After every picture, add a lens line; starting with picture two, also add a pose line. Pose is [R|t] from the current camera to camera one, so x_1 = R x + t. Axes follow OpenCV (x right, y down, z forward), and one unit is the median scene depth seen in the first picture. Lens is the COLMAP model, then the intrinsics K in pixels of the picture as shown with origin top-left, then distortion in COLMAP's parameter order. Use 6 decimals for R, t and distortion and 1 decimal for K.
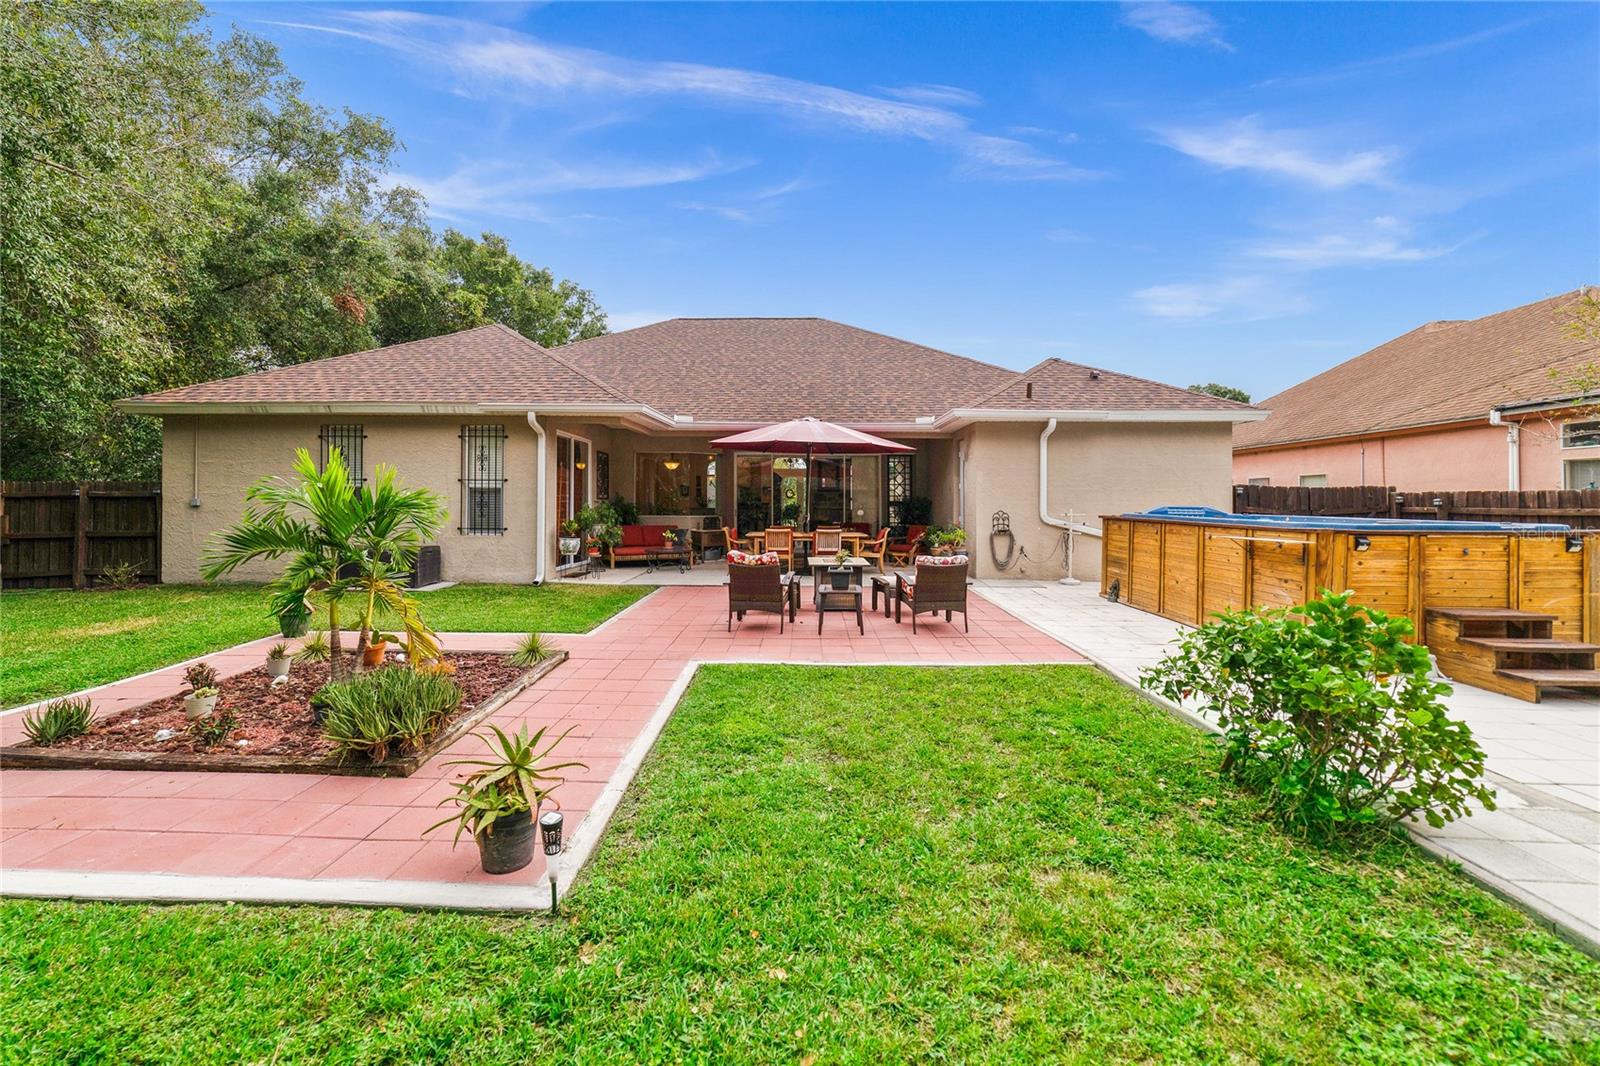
lens RADIAL K [[618.4, 0, 755.5], [0, 618.4, 505.9], [0, 0, 1]] dist [0.001153, 0.000153]
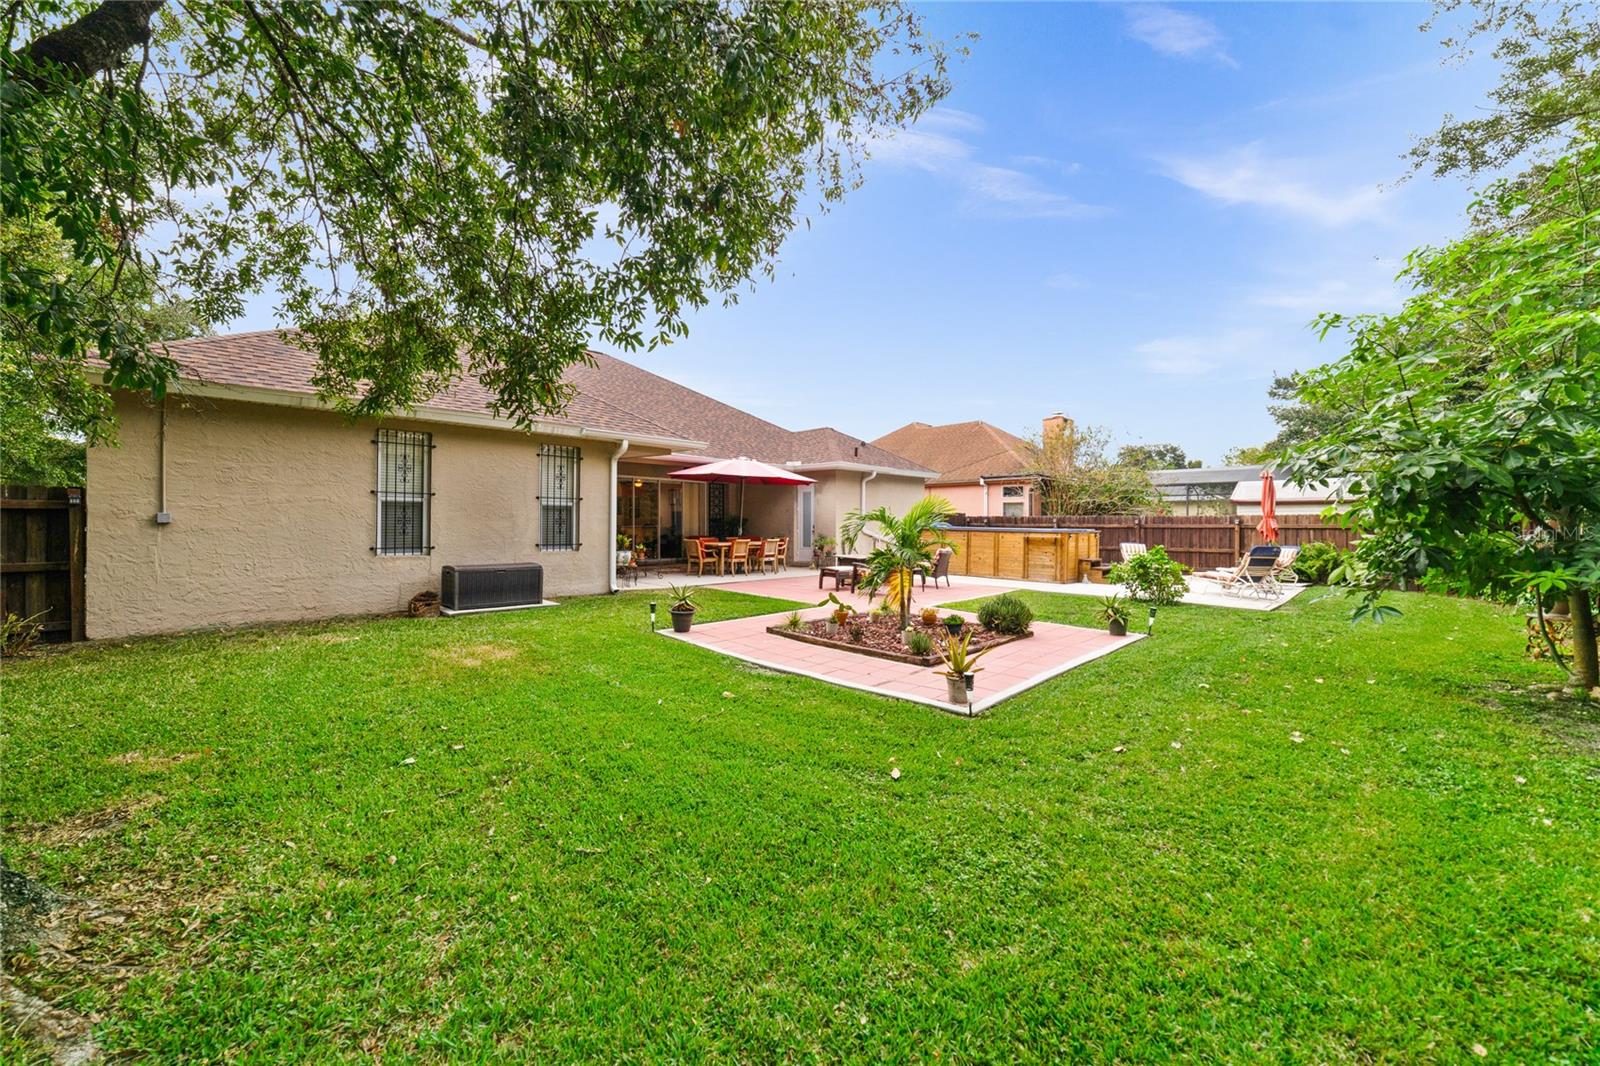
lens RADIAL K [[618.9, 0, 793.0], [0, 618.9, 526.7], [0, 0, 1]] dist [0.000060, 0.000210]
pose [[0.689930, -0.005171, 0.723858, -0.918781], [-0.001459, 0.999963, 0.008534, -0.002883], [-0.723875, -0.006945, 0.689896, -0.009110]]
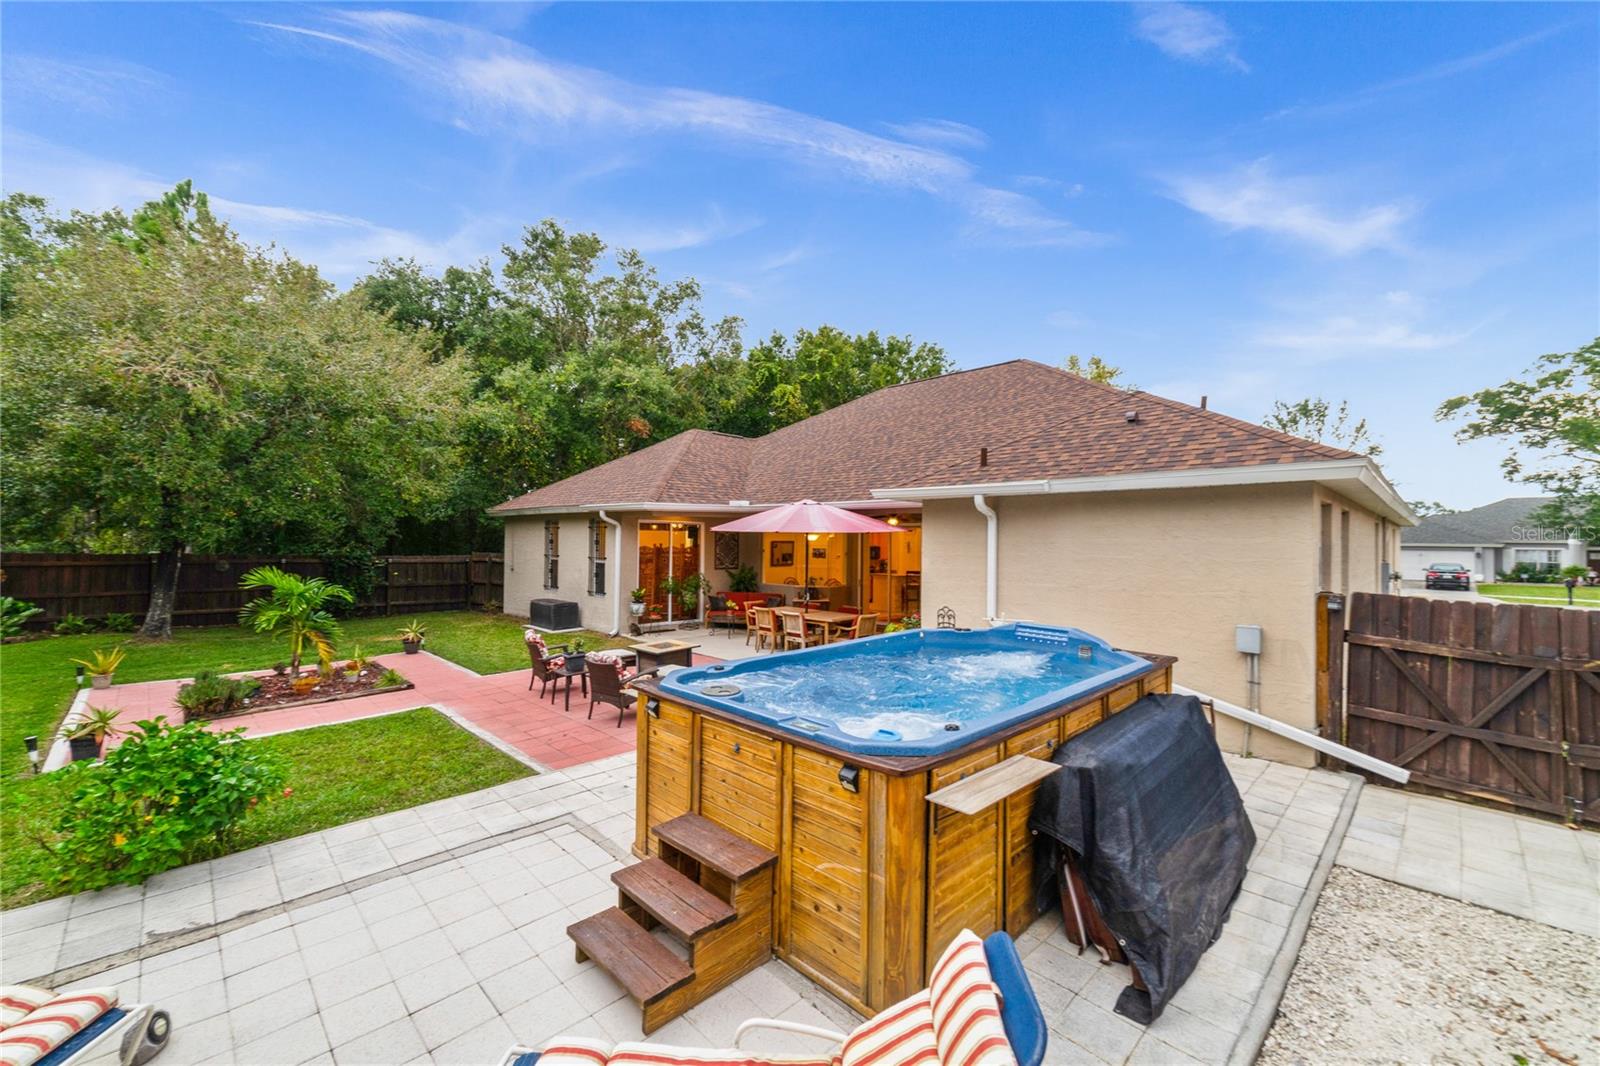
lens RADIAL K [[618.9, 0, 793.0], [0, 618.9, 526.7], [0, 0, 1]] dist [0.000060, 0.000210]
pose [[0.737623, -0.010701, -0.675128, 0.832816], [-0.007177, 0.999694, -0.023686, -0.080734], [0.675175, 0.022316, 0.737320, 0.261436]]
